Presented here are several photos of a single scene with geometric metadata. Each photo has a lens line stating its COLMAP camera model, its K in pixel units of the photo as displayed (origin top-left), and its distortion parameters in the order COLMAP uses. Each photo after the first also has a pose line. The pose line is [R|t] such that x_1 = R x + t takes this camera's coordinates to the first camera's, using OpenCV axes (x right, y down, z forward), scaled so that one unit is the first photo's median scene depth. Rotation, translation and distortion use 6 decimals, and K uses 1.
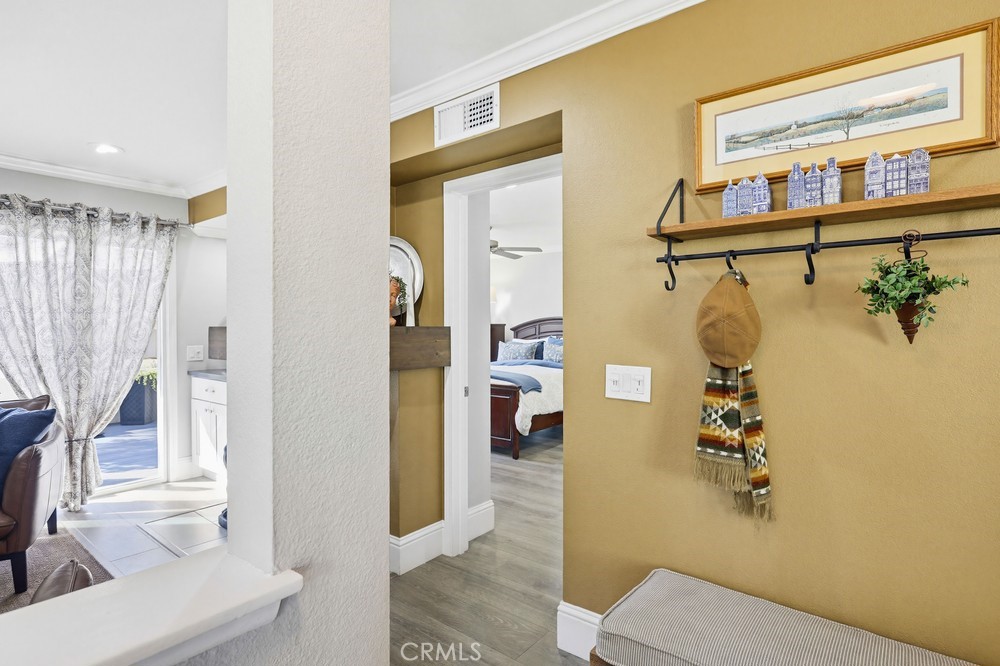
lens RADIAL K [[503.6, 0, 500.2], [0, 503.6, 328.6], [0, 0, 1]] dist [0.000826, -0.000134]
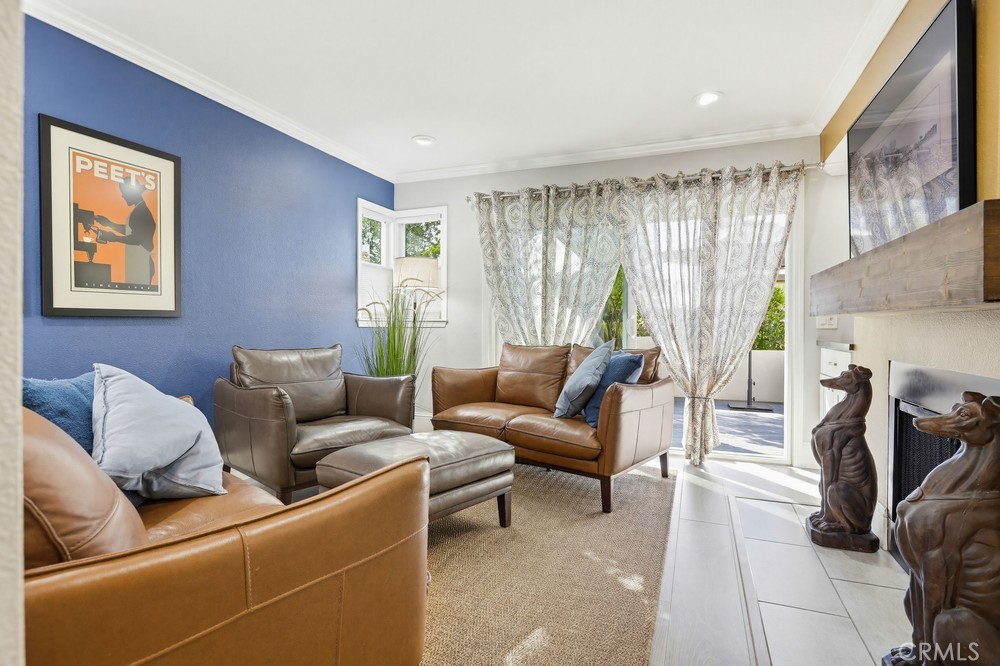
lens RADIAL K [[503.6, 0, 500.2], [0, 503.6, 328.6], [0, 0, 1]] dist [0.000826, -0.000134]
pose [[0.293936, 0.009641, -0.955777, 0.028590], [-0.007654, 0.999941, 0.007733, 0.073266], [0.955795, 0.005042, 0.293992, 0.299735]]
